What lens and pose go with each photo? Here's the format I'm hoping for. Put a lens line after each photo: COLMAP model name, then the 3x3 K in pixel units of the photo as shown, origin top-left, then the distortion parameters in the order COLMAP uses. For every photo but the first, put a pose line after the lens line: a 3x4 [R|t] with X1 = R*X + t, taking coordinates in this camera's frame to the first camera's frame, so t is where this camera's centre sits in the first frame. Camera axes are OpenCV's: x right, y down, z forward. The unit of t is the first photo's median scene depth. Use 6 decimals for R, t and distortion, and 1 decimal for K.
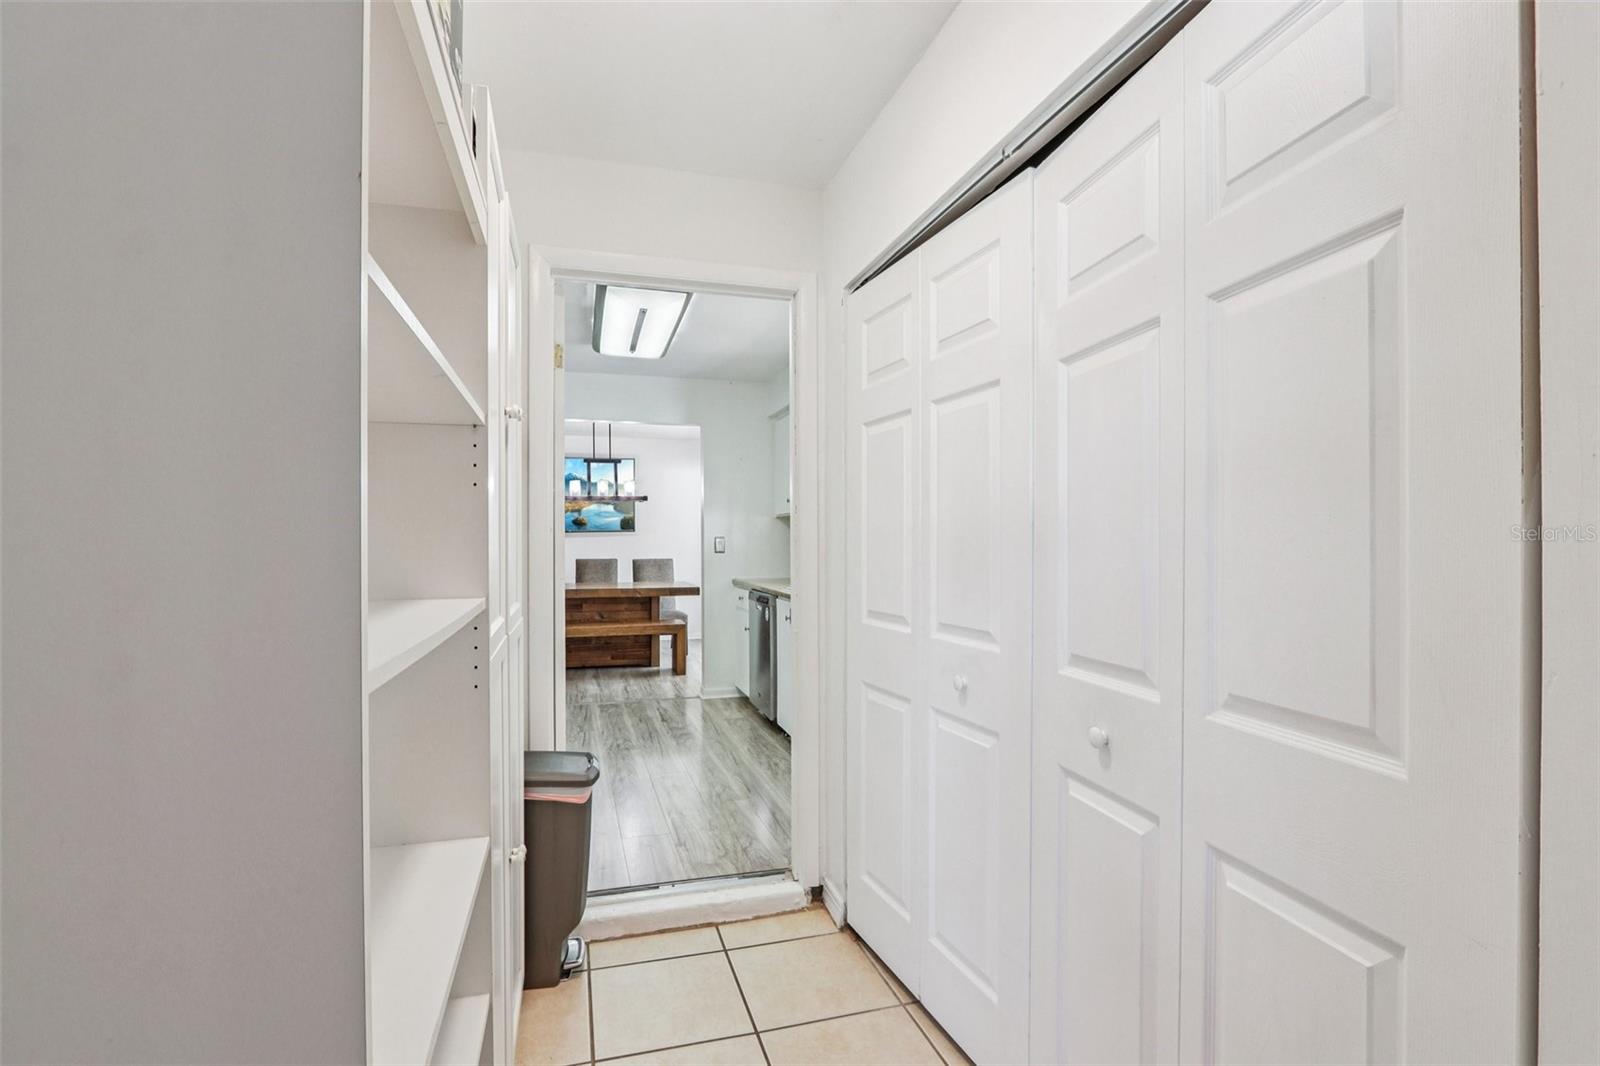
lens RADIAL K [[766.6, 0, 800.0], [0, 766.6, 533.0], [0, 0, 1]] dist [0.000170, -0.000033]
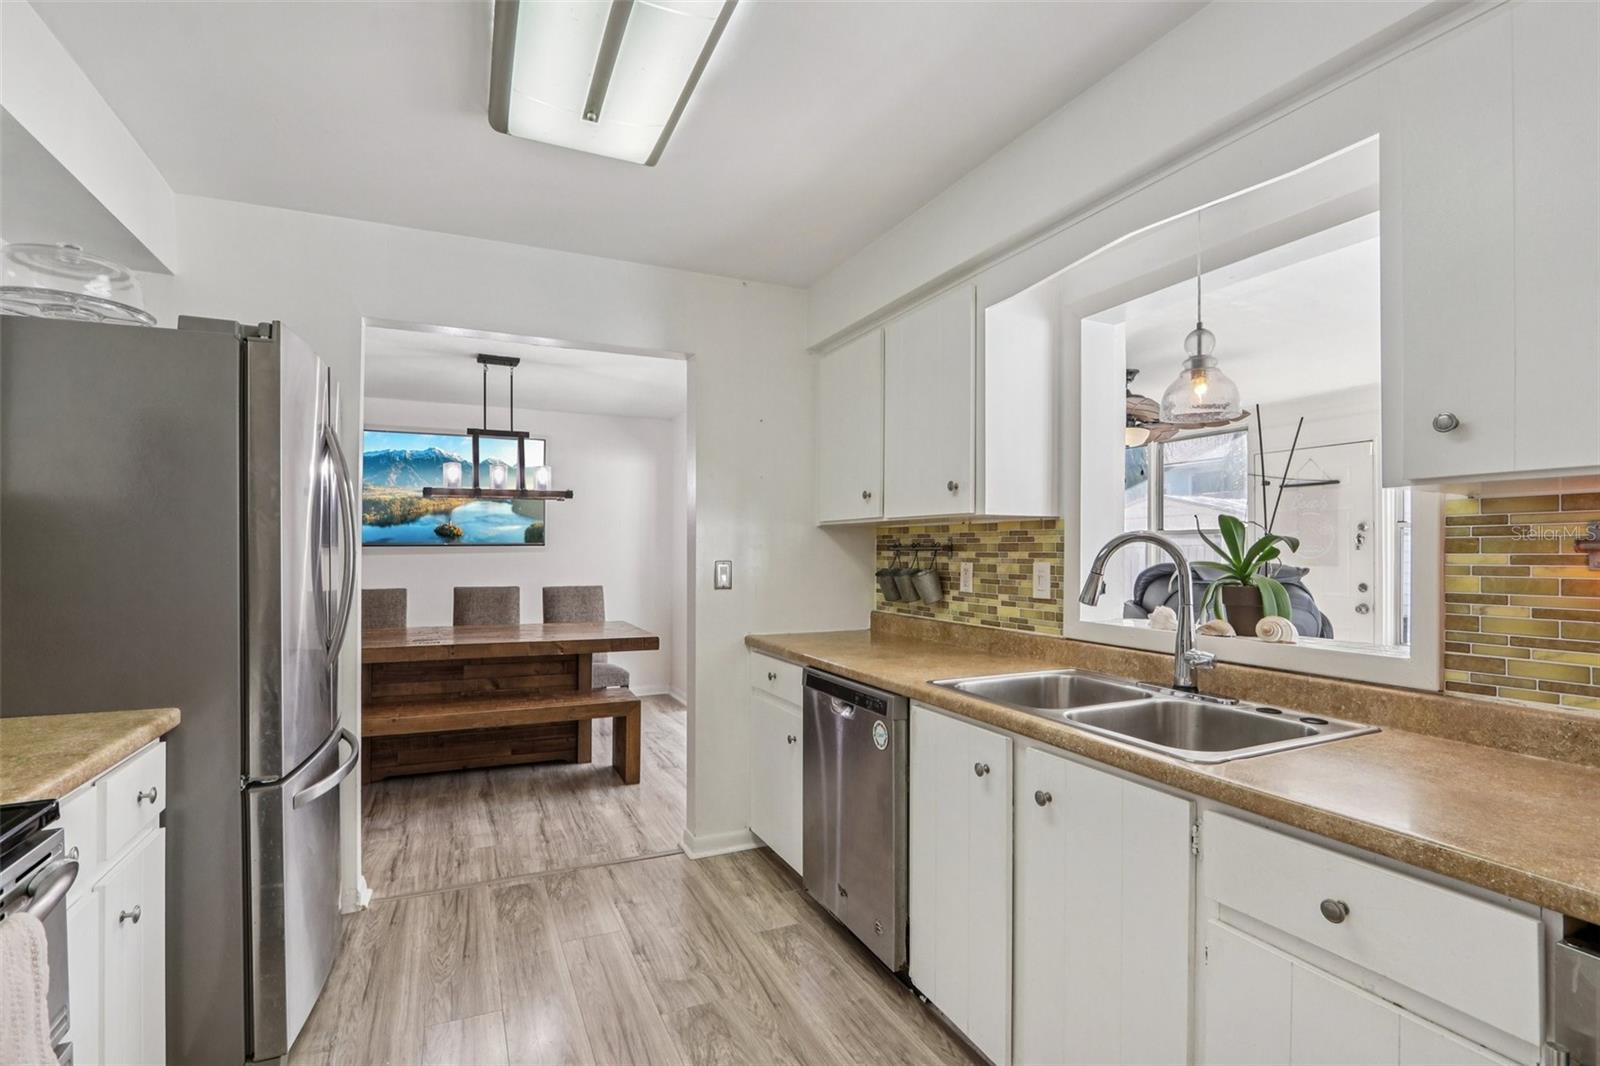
lens RADIAL K [[733.5, 0, 804.3], [0, 733.5, 552.5], [0, 0, 1]] dist [-0.048149, -0.000001]
pose [[0.988229, 0.010864, 0.152596, -0.106043], [-0.011826, 0.999916, 0.005395, -0.002996], [-0.152525, -0.007136, 0.988274, 0.394988]]
